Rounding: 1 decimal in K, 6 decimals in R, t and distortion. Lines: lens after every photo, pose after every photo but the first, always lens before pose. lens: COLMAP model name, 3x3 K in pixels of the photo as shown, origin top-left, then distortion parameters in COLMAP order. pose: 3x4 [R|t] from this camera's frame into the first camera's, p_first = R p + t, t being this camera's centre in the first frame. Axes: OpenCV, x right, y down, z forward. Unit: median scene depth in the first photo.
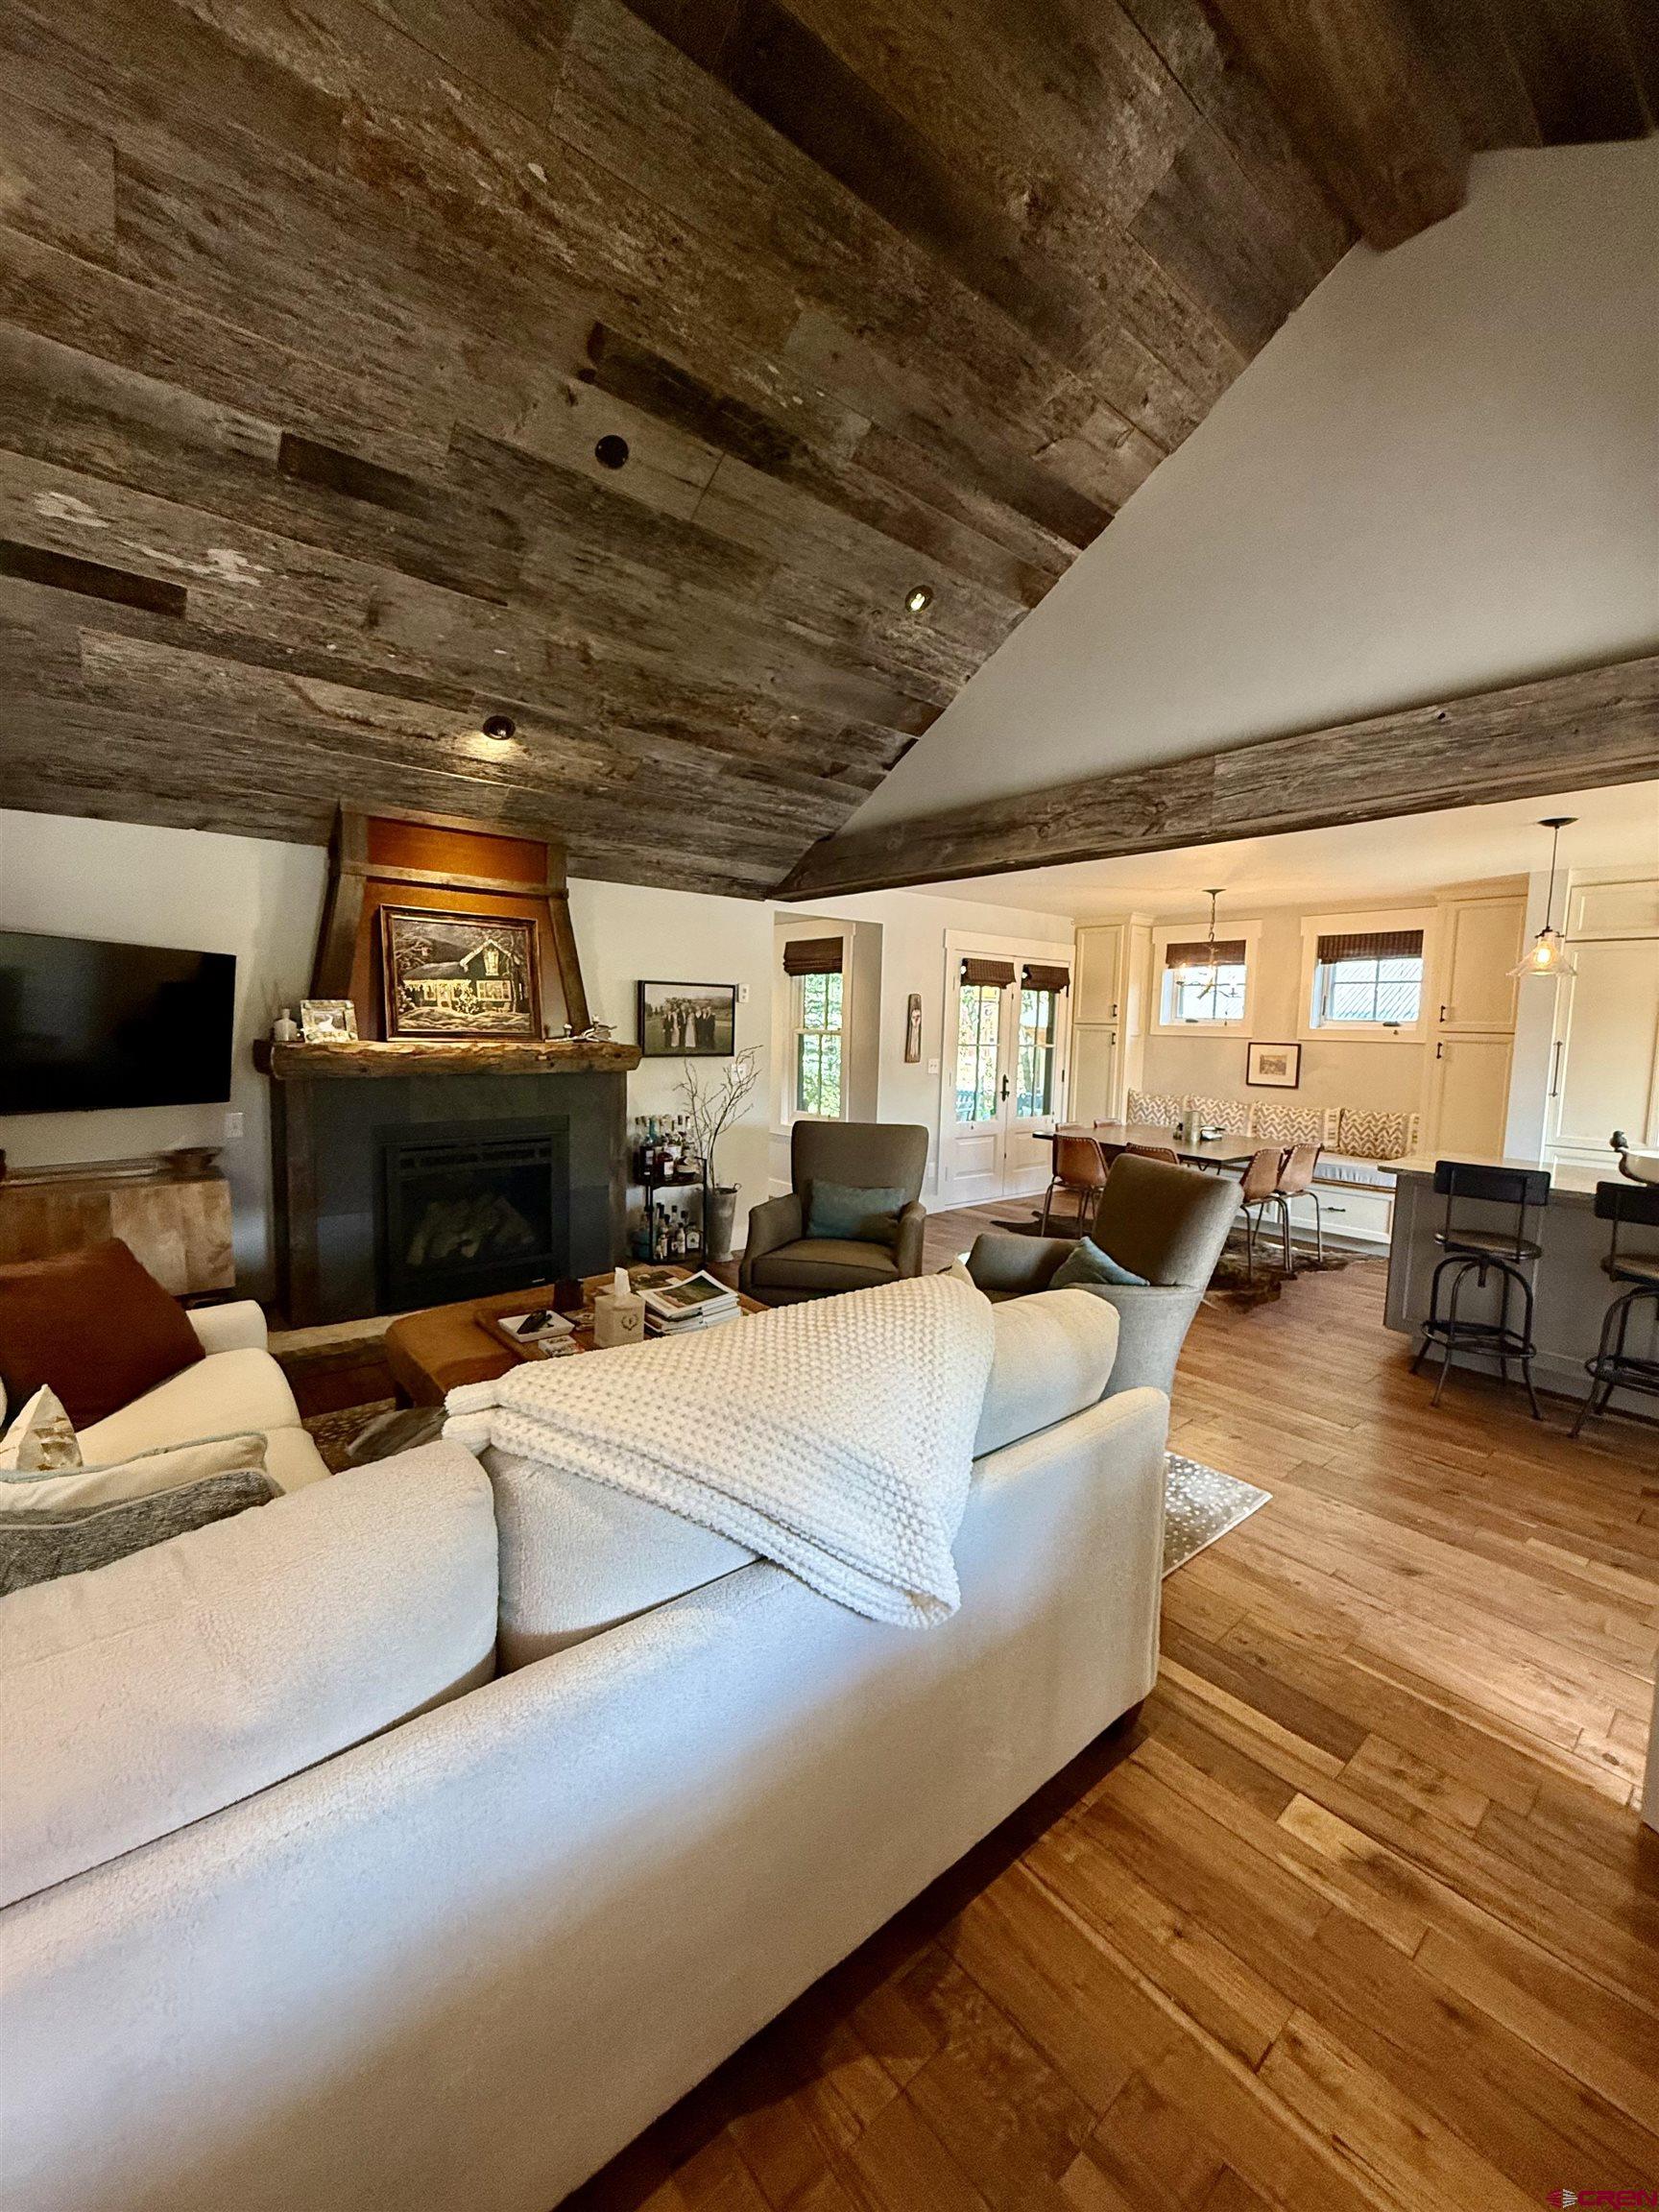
lens RADIAL K [[879.6, 0, 829.5], [0, 879.6, 1106.0], [0, 0, 1]] dist [-0.001238, 0.000152]
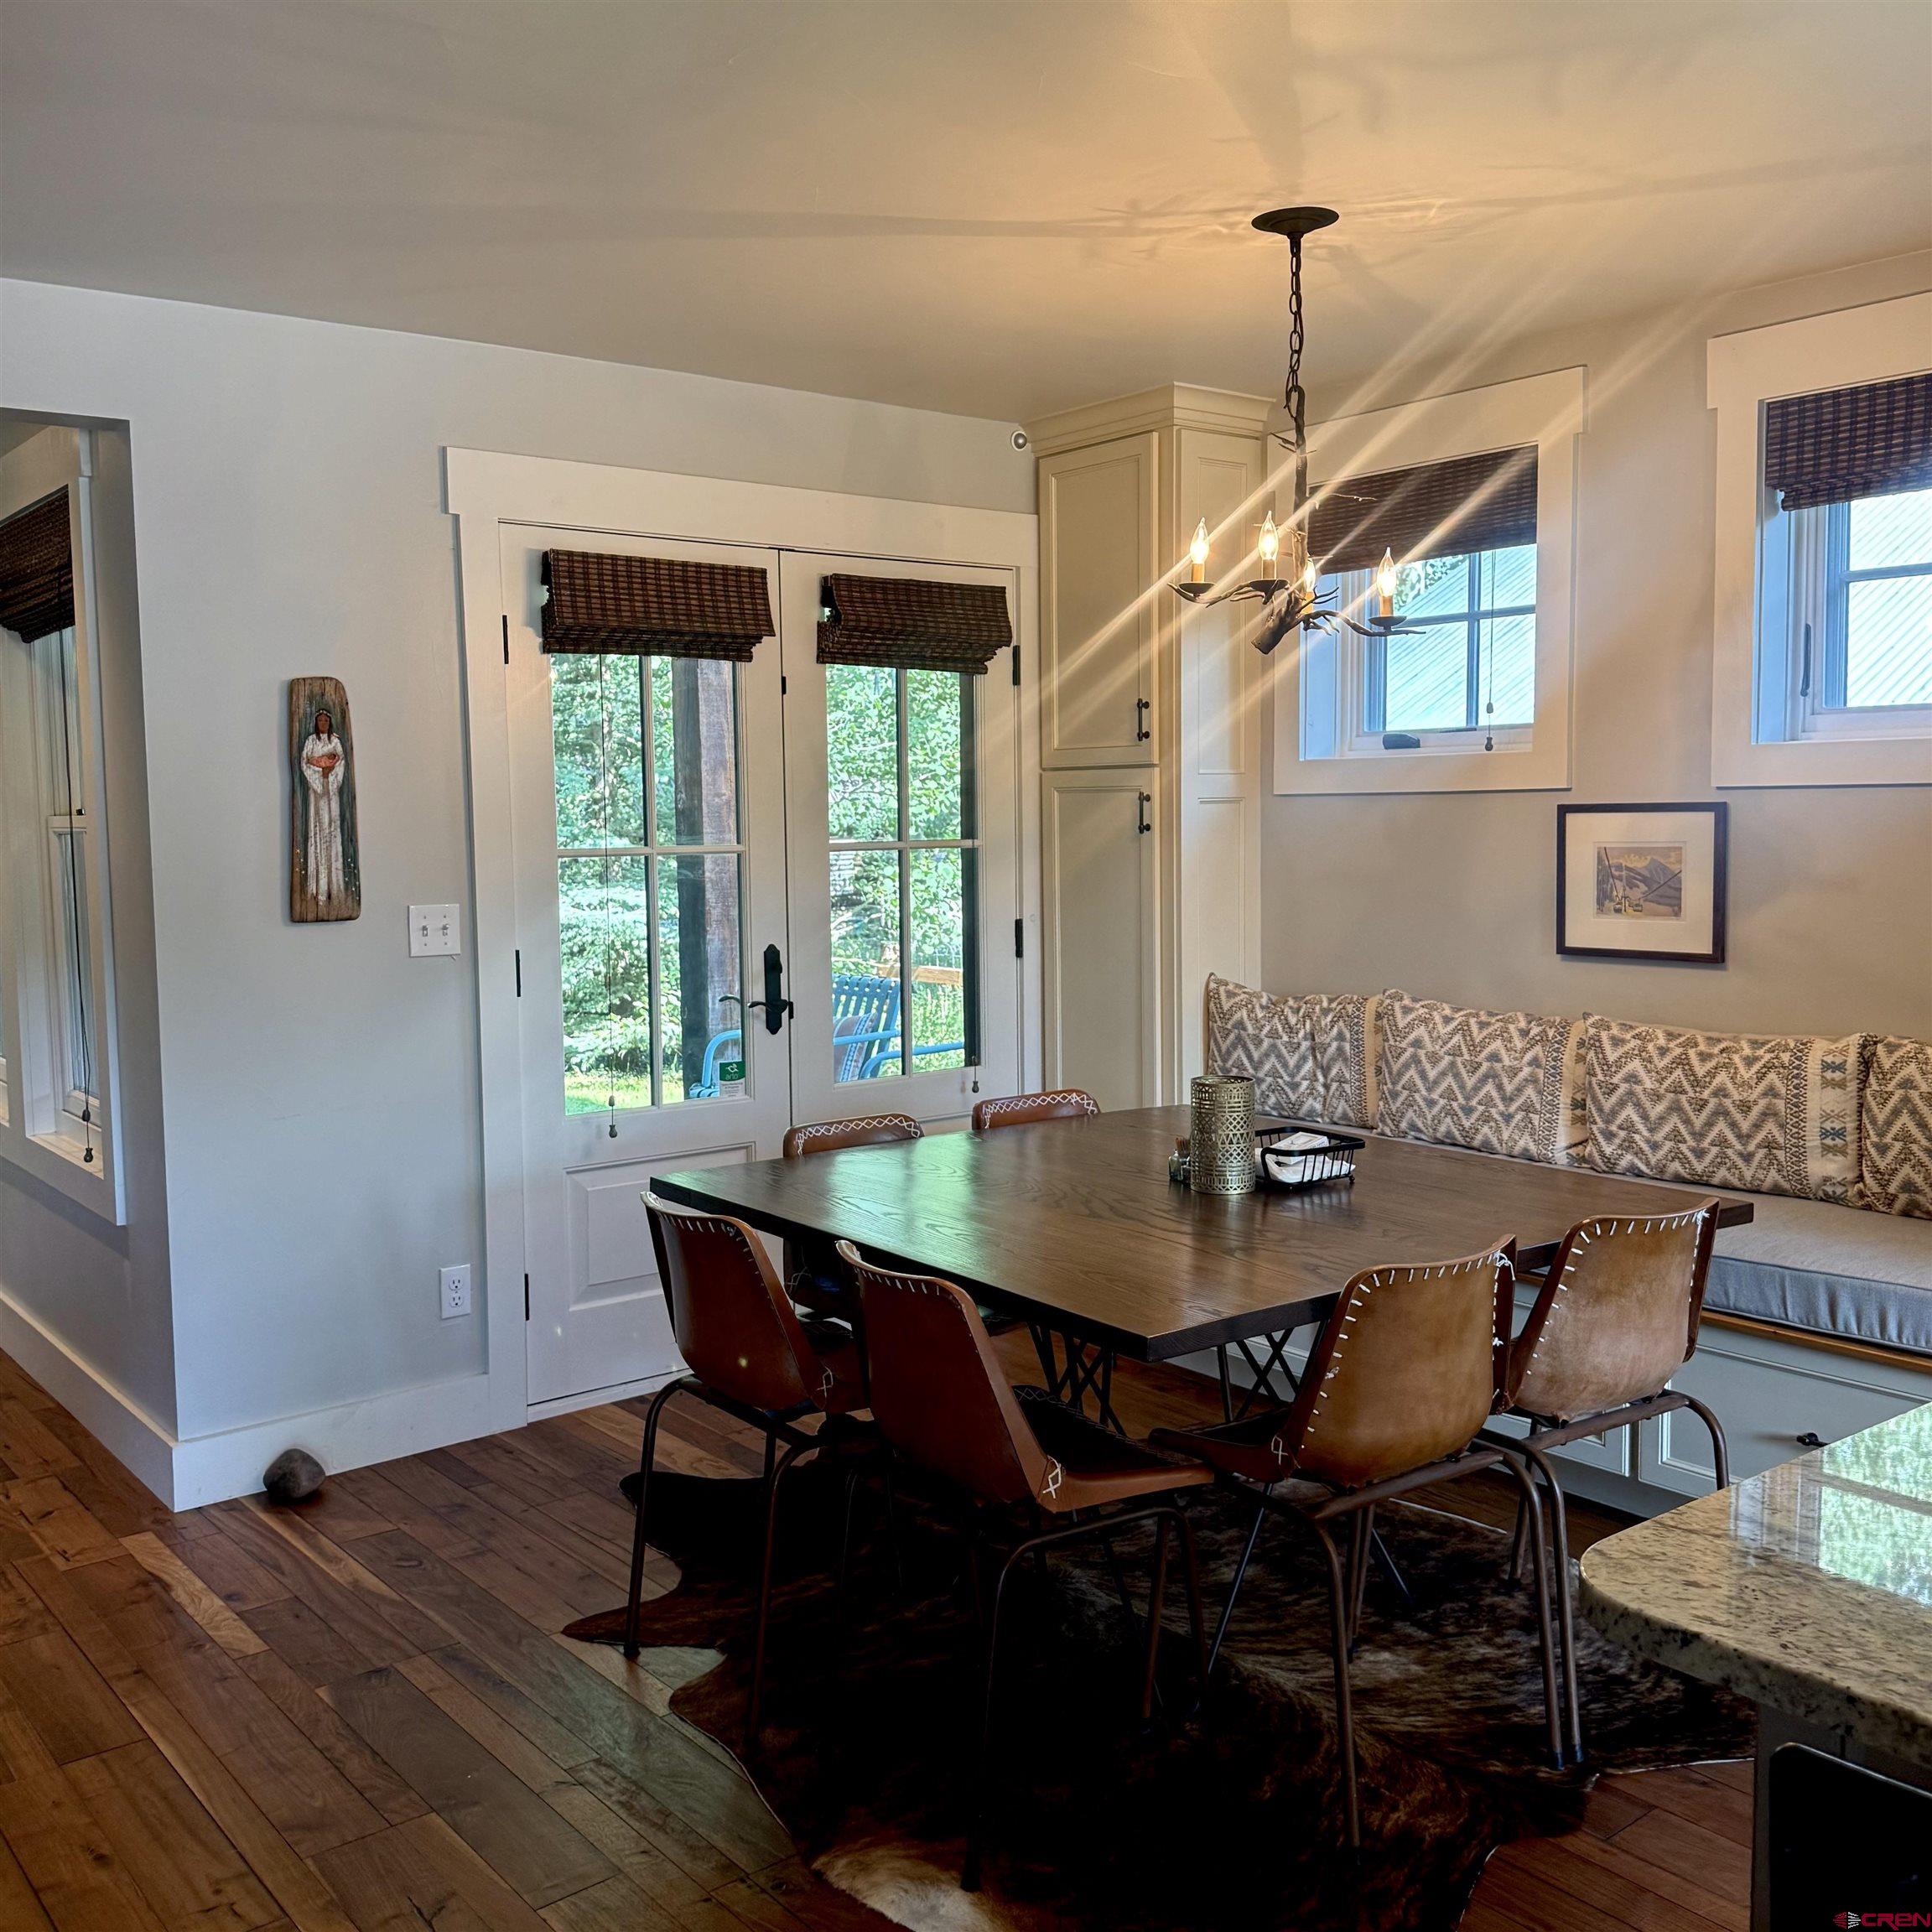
lens RADIAL K [[1870.8, 0, 966.0], [0, 1870.8, 966.0], [0, 0, 1]] dist [0.138987, -0.262226]
pose [[0.998789, -0.035363, -0.034207, 0.306691], [0.035024, 0.999332, -0.010456, -0.020849], [0.034553, 0.009245, 0.999360, 0.383993]]
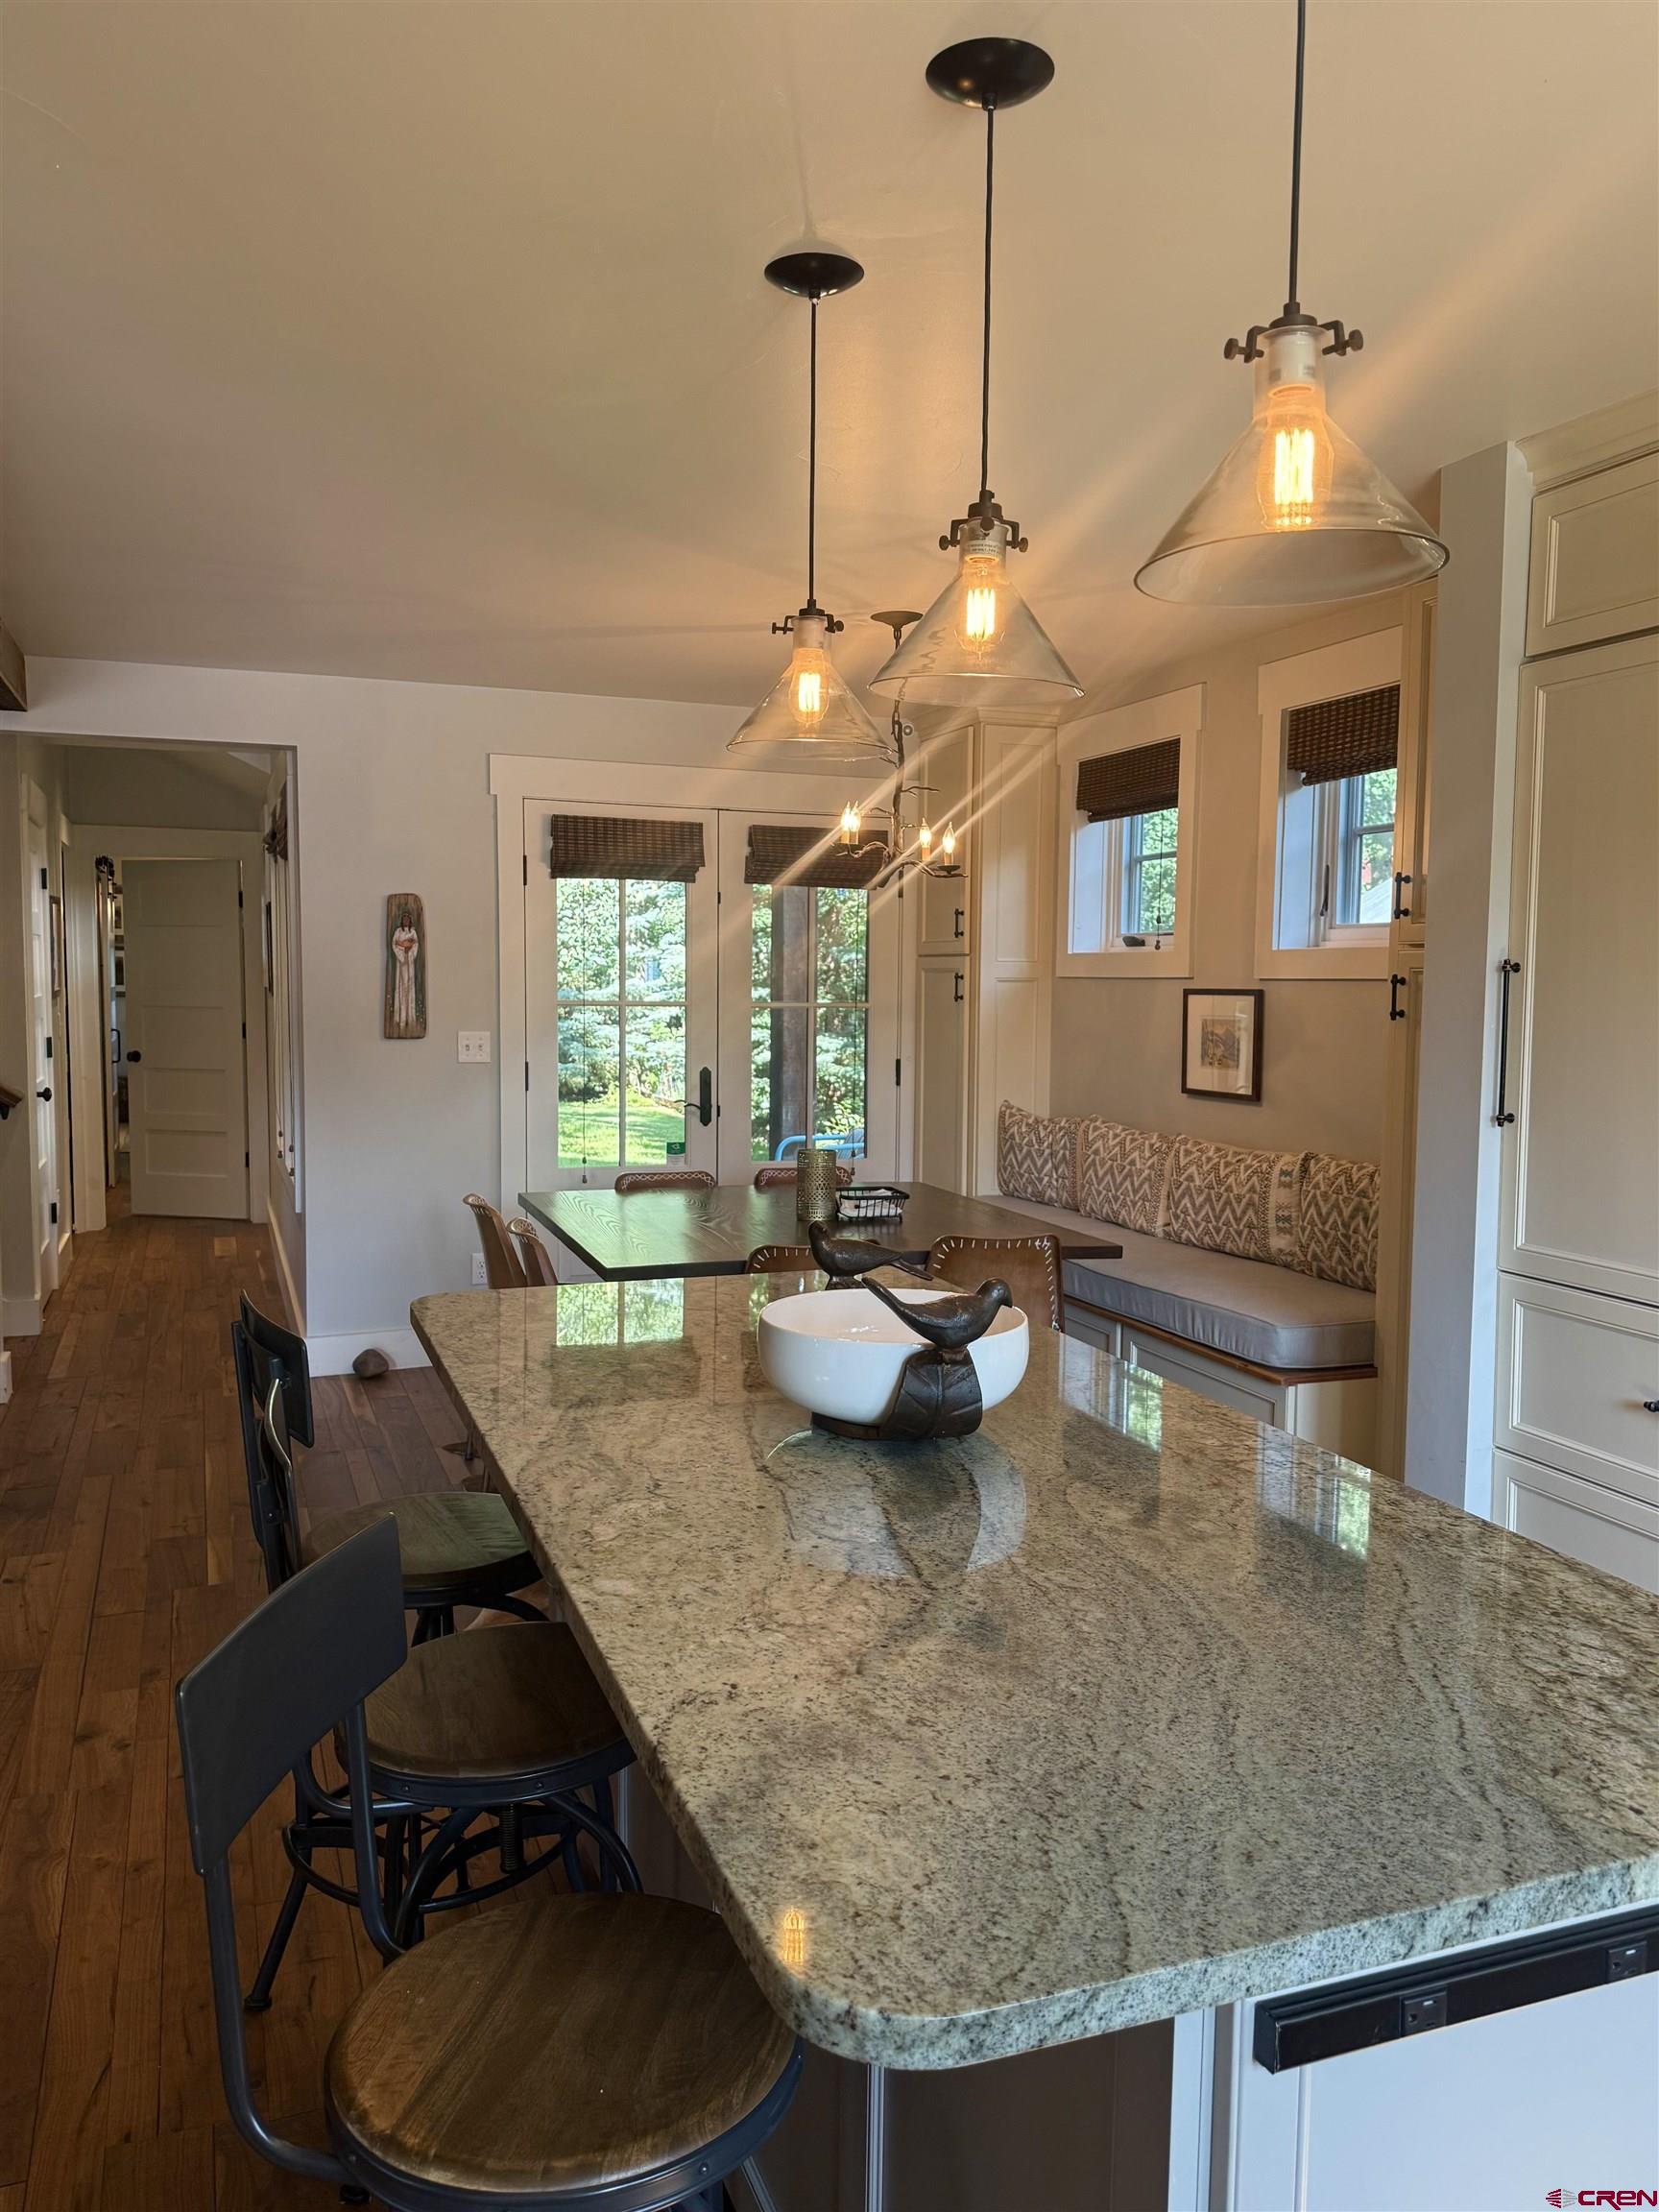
lens RADIAL K [[1625.5, 0, 829.5], [0, 1625.5, 1106.0], [0, 0, 1]] dist [0.136251, -0.000239]
pose [[0.944058, 0.010970, -0.329597, 0.577516], [-0.018040, 0.999668, -0.018399, -0.001159], [0.329285, 0.023316, 0.943943, 0.231773]]
